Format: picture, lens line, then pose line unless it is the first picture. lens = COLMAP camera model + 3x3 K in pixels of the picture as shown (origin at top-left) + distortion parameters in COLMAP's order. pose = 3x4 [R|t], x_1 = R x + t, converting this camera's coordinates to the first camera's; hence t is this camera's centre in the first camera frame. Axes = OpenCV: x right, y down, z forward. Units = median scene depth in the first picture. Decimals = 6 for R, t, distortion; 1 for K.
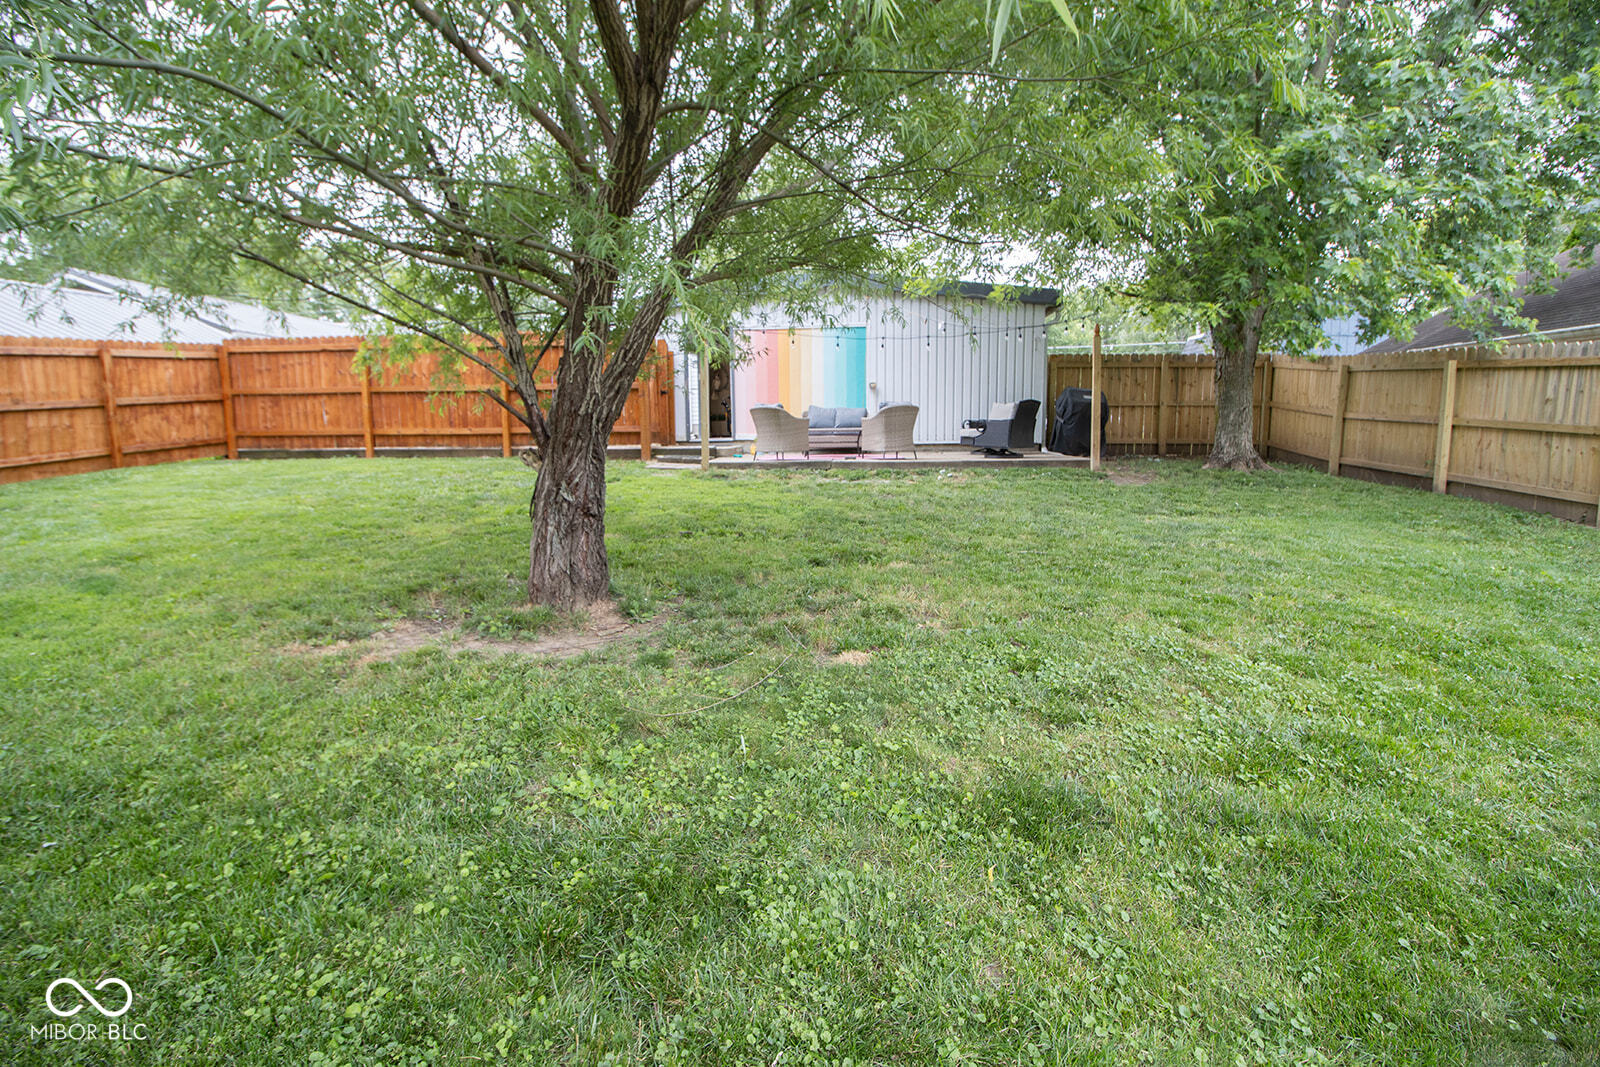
lens RADIAL K [[749.4, 0, 806.5], [0, 749.4, 520.2], [0, 0, 1]] dist [0.001843, -0.013462]
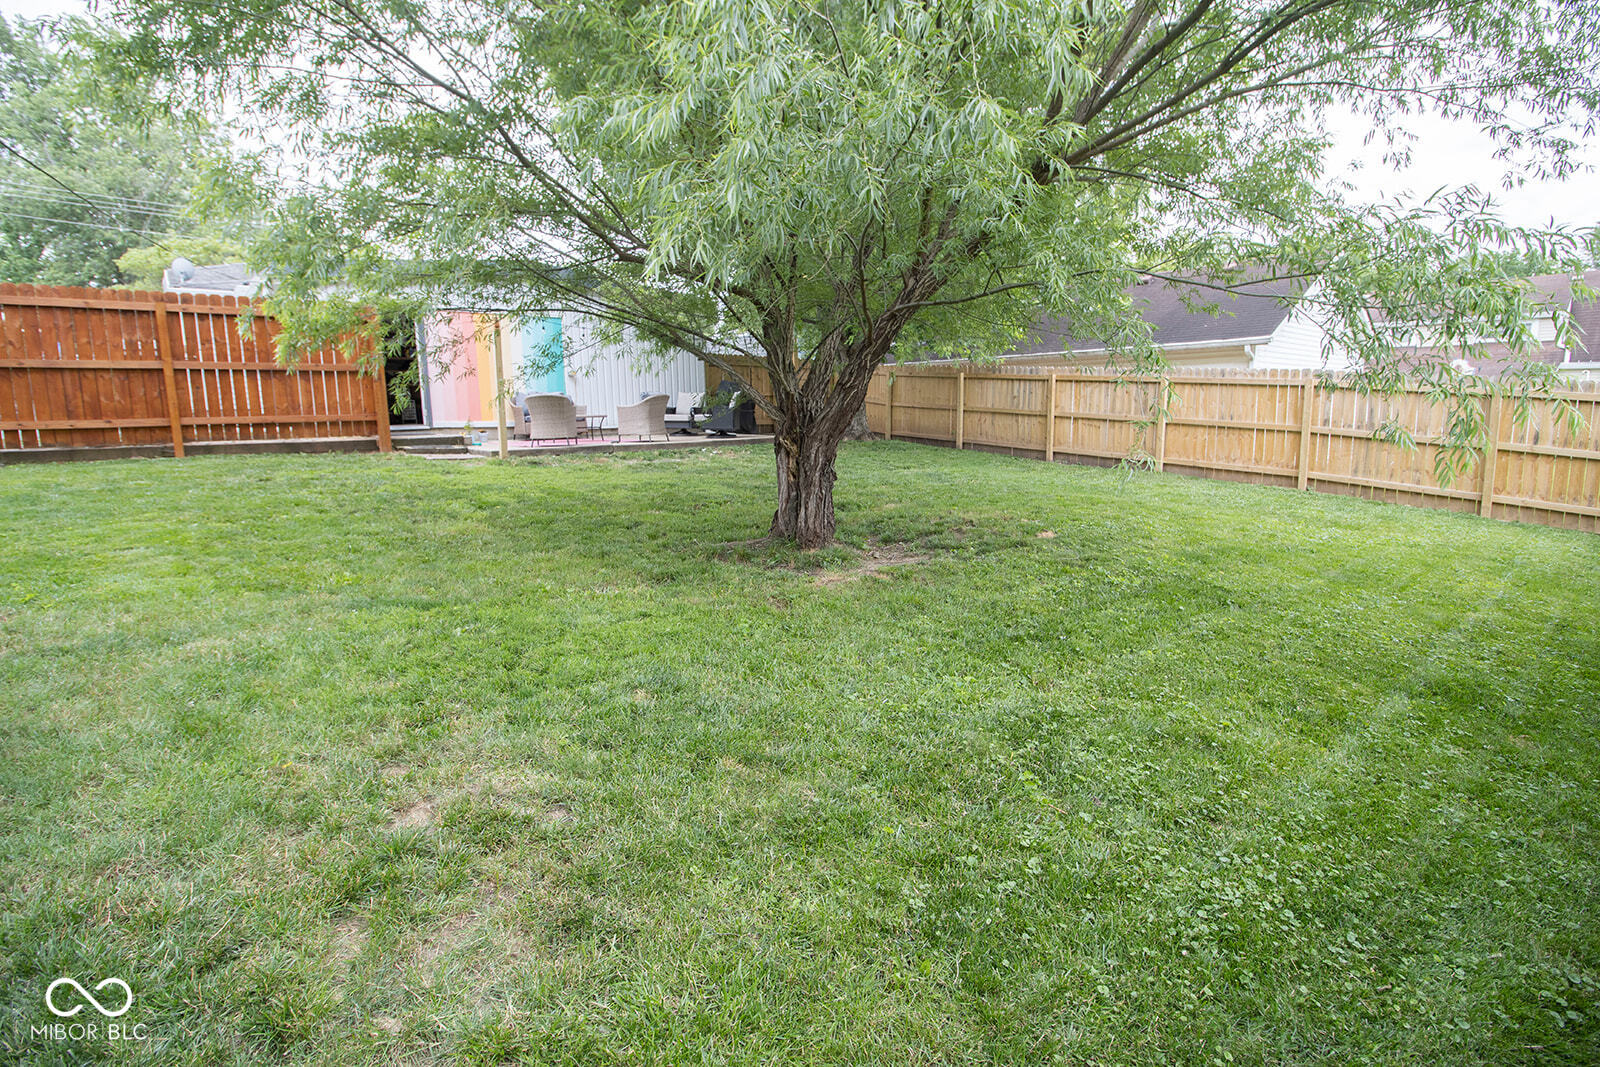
lens RADIAL K [[749.4, 0, 806.5], [0, 749.4, 520.2], [0, 0, 1]] dist [0.001843, -0.013462]
pose [[0.685390, -0.106553, 0.720338, -0.602935], [0.096688, 0.993794, 0.055005, -0.002673], [-0.721728, 0.031948, 0.691439, 0.047542]]
